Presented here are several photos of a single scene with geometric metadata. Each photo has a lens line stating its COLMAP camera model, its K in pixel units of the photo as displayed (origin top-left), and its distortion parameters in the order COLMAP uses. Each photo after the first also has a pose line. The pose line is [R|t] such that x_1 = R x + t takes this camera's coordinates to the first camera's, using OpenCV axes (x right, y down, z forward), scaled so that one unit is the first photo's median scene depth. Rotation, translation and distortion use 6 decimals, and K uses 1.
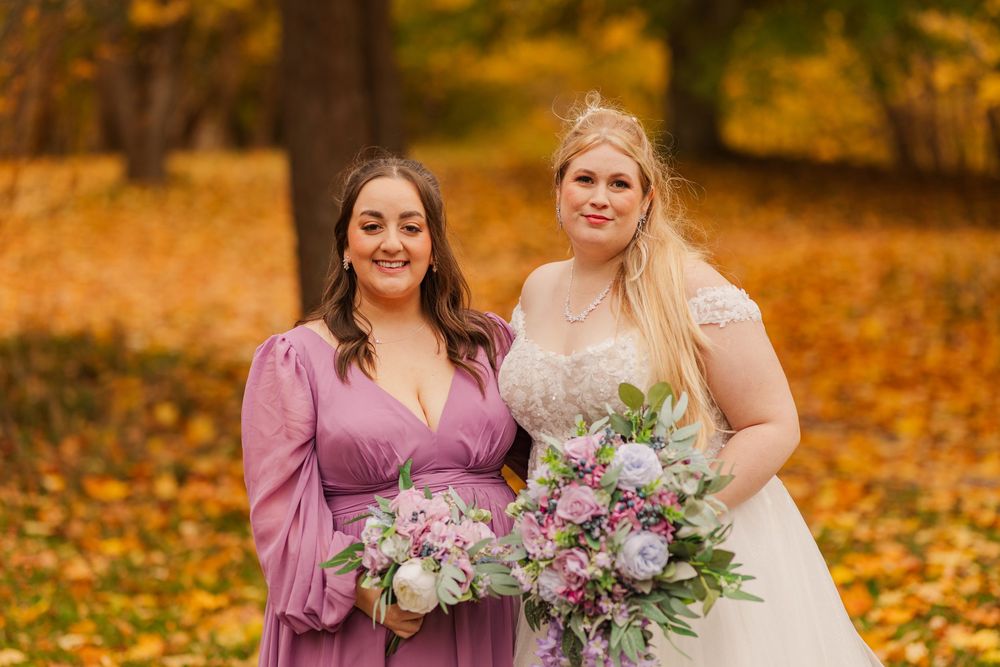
lens RADIAL K [[2357.8, 0, 500.0], [0, 2357.8, 333.5], [0, 0, 1]] dist [-0.004753, -0.562951]
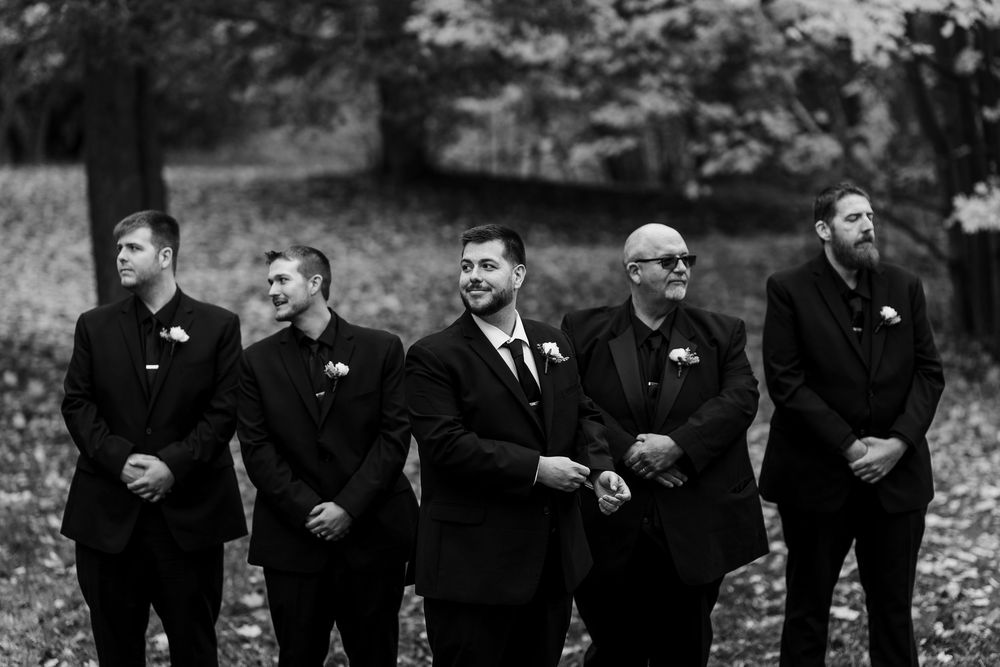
lens RADIAL K [[2350.9, 0, 483.2], [0, 2350.9, 338.0], [0, 0, 1]] dist [-0.008825, 0.310136]
pose [[0.995612, -0.000482, 0.093579, 0.027651], [-0.000393, 0.999956, 0.009327, -0.008562], [-0.093579, -0.009322, 0.995568, -0.671337]]
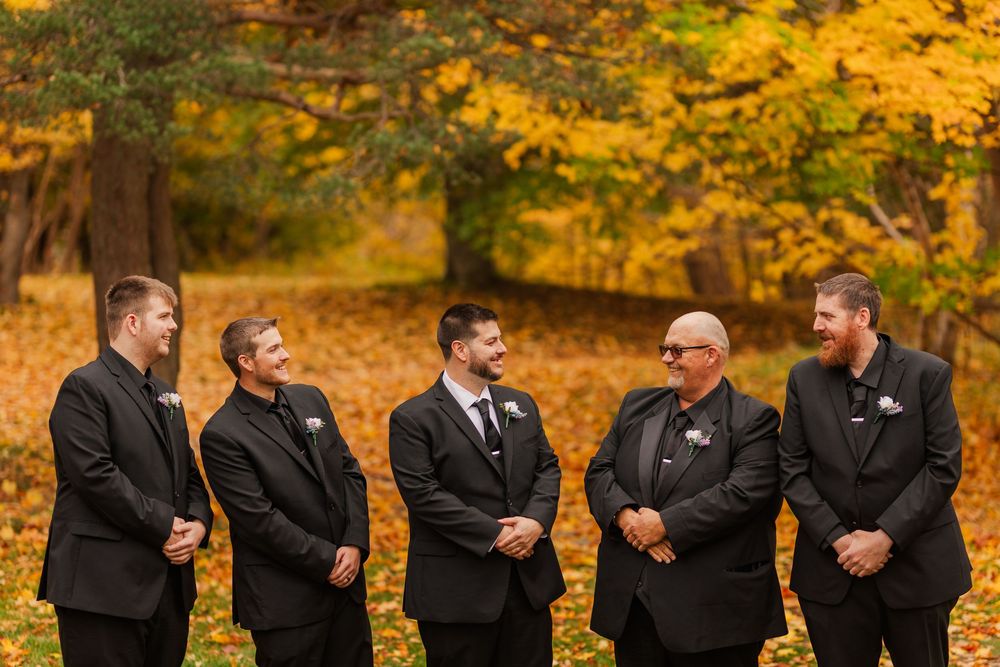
lens RADIAL K [[2350.9, 0, 483.2], [0, 2350.9, 338.0], [0, 0, 1]] dist [-0.008825, 0.310136]
pose [[0.998506, 0.011718, 0.053380, 0.080646], [-0.009491, 0.999082, -0.041771, 0.000218], [-0.053821, 0.041202, 0.997700, -0.524432]]
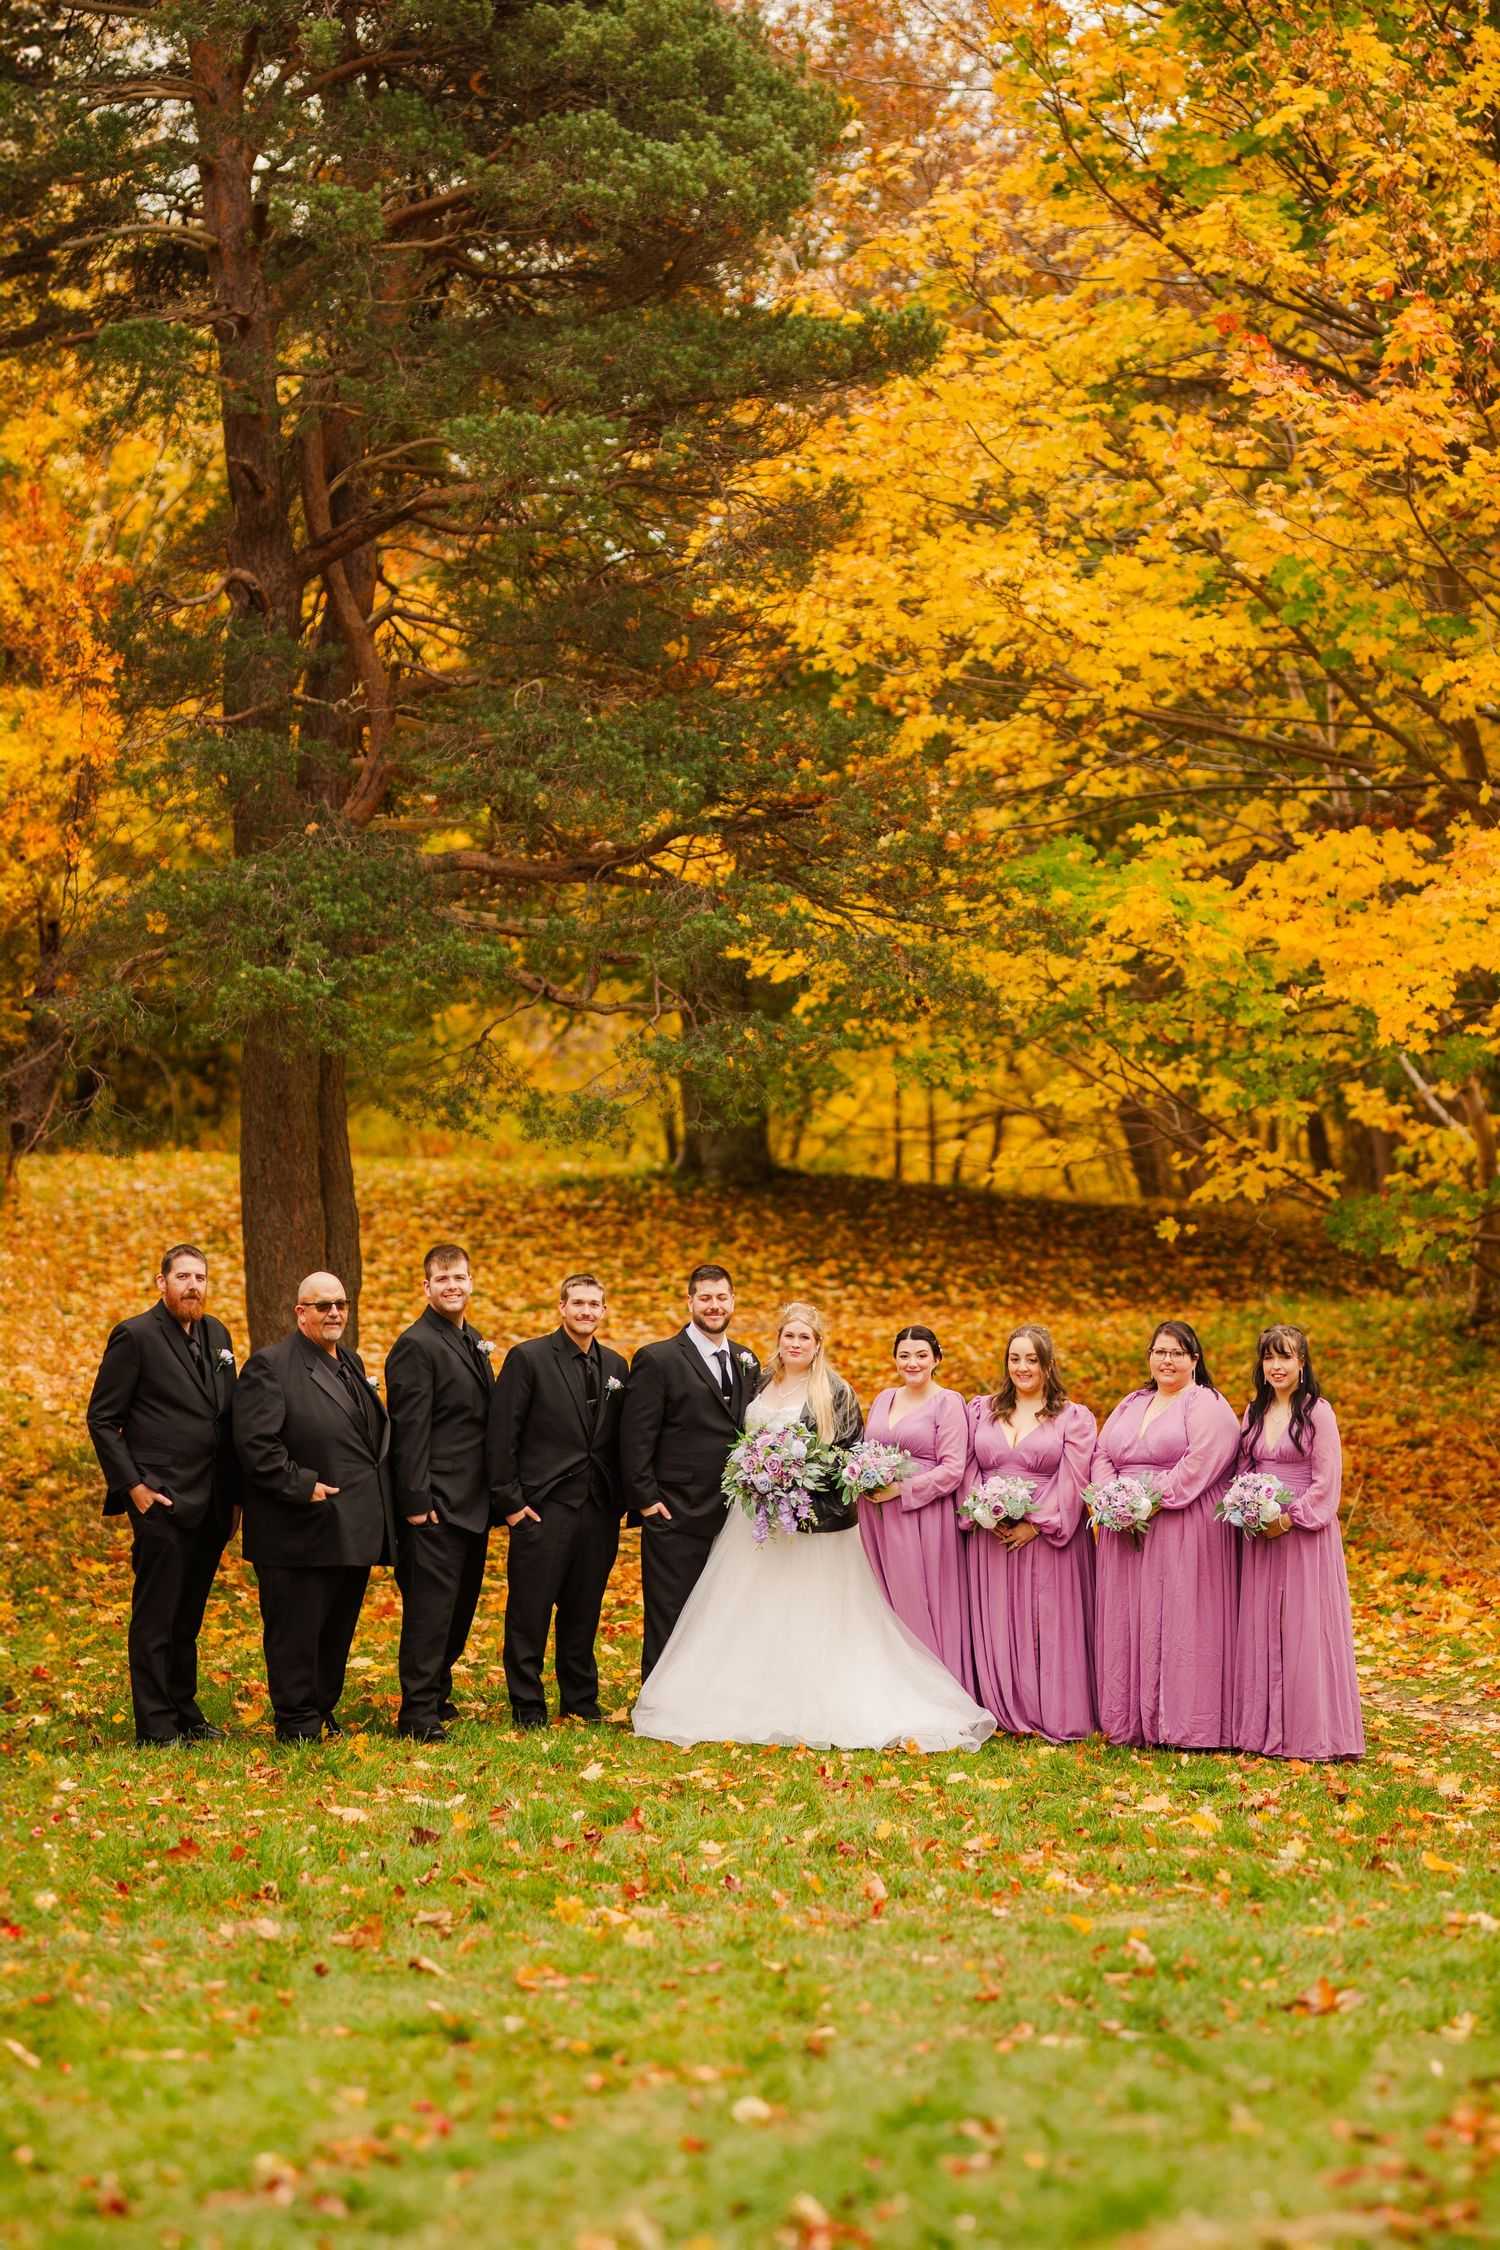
lens RADIAL K [[5305.0, 0, 750.0], [0, 5305.0, 1125.0], [0, 0, 1]] dist [-0.004753, -0.562951]
pose [[0.997964, 0.014863, 0.062024, -0.015104], [-0.010942, 0.997948, -0.063086, 0.012266], [-0.062834, 0.062279, 0.996079, -1.553957]]
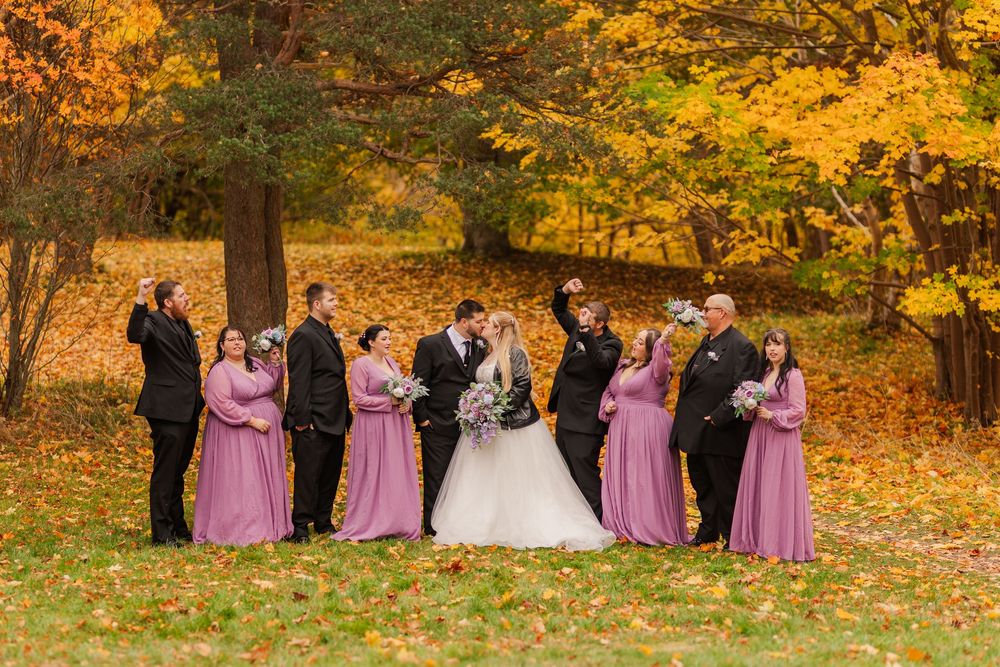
lens RADIAL K [[2631.6, 0, 430.6], [0, 2631.6, 336.8], [0, 0, 1]] dist [-0.029207, 0.865380]
pose [[0.999399, 0.013750, 0.031836, 0.014363], [-0.013019, 0.999650, -0.023044, 0.013190], [-0.032142, 0.022615, 0.999227, -1.424551]]
